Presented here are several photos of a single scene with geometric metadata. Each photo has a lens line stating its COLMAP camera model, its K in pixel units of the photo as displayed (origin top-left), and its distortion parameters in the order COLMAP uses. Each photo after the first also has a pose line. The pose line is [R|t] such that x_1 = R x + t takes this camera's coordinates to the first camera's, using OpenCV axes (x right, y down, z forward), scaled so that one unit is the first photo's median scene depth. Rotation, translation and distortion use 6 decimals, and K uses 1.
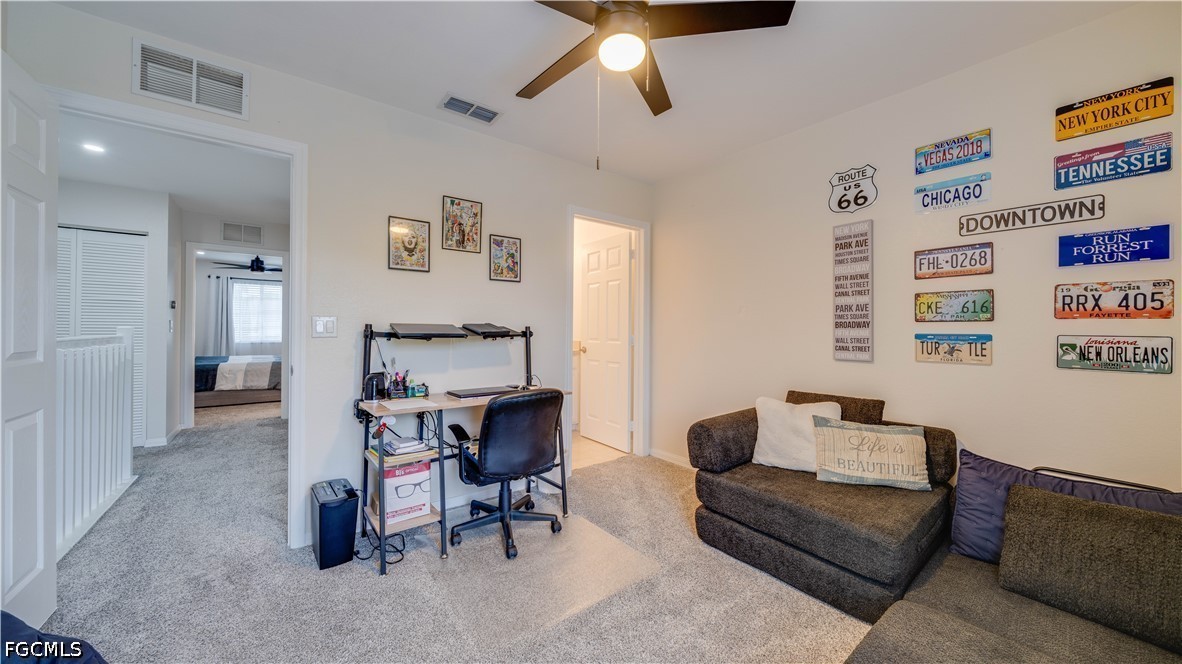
lens RADIAL K [[399.6, 0, 589.0], [0, 399.6, 330.4], [0, 0, 1]] dist [-0.009866, -0.000107]
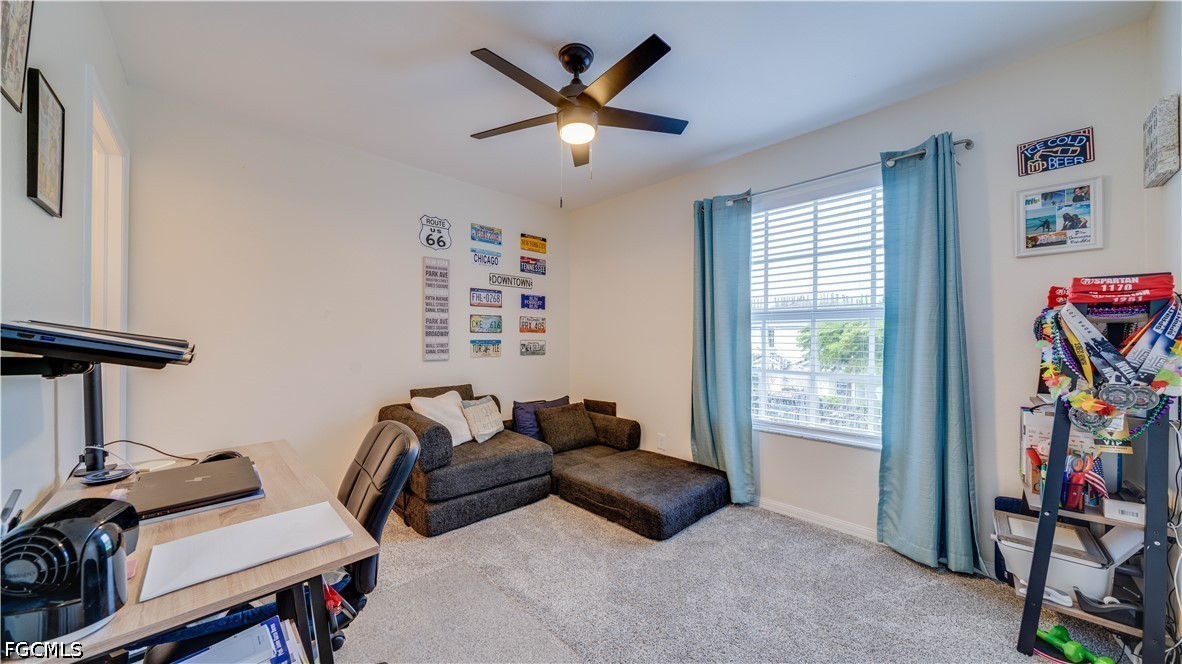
lens RADIAL K [[399.6, 0, 591.7], [0, 399.6, 336.5], [0, 0, 1]] dist [-0.009866, -0.000107]
pose [[-0.099151, -0.001000, 0.995072, -0.882629], [-0.003152, 0.999995, 0.000691, -0.008974], [-0.995067, -0.003068, -0.099153, 0.738846]]
